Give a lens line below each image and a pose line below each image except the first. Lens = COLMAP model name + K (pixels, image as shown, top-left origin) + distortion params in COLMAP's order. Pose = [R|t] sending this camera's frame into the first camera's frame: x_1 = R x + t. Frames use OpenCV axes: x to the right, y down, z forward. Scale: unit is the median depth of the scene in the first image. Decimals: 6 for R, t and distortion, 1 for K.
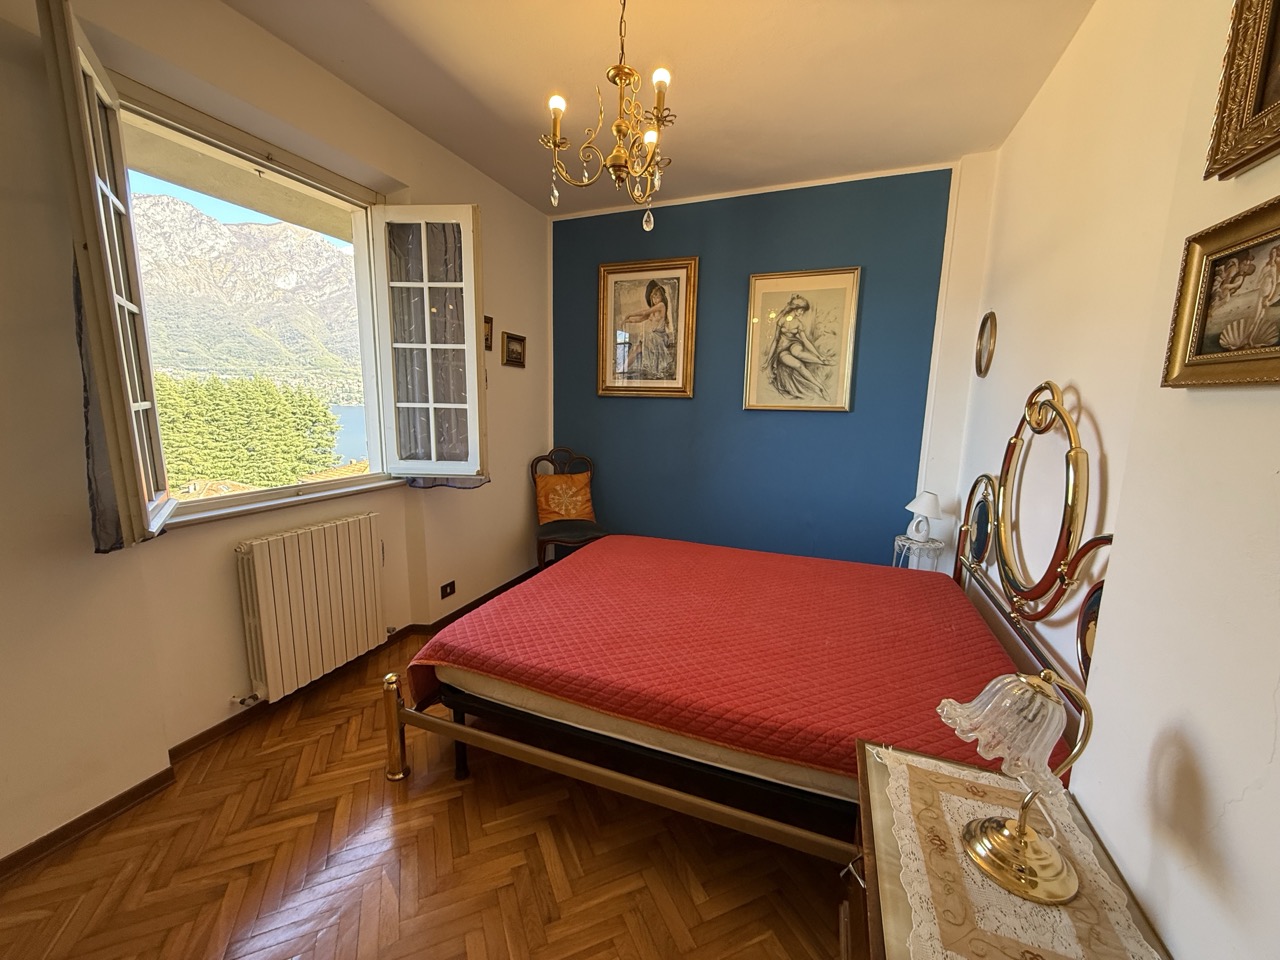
lens RADIAL K [[508.4, 0, 633.7], [0, 508.4, 484.1], [0, 0, 1]] dist [-0.001098, 0.000012]
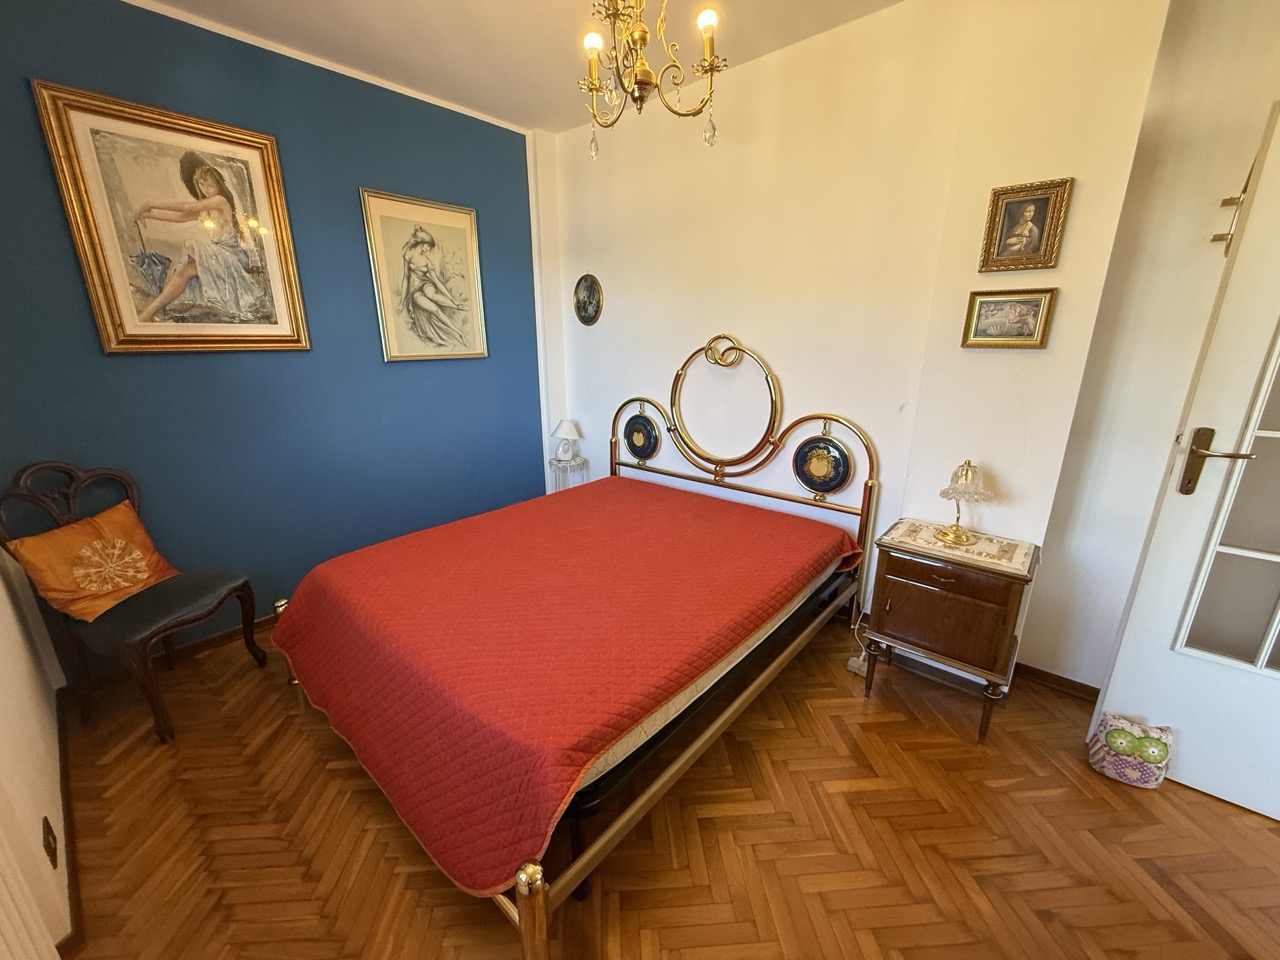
lens RADIAL K [[508.4, 0, 633.7], [0, 508.4, 484.1], [0, 0, 1]] dist [-0.001098, 0.000012]
pose [[0.345319, -0.280416, 0.895612, -0.457606], [0.165310, 0.957570, 0.236077, -0.088649], [-0.923811, 0.066532, 0.377023, 0.345470]]
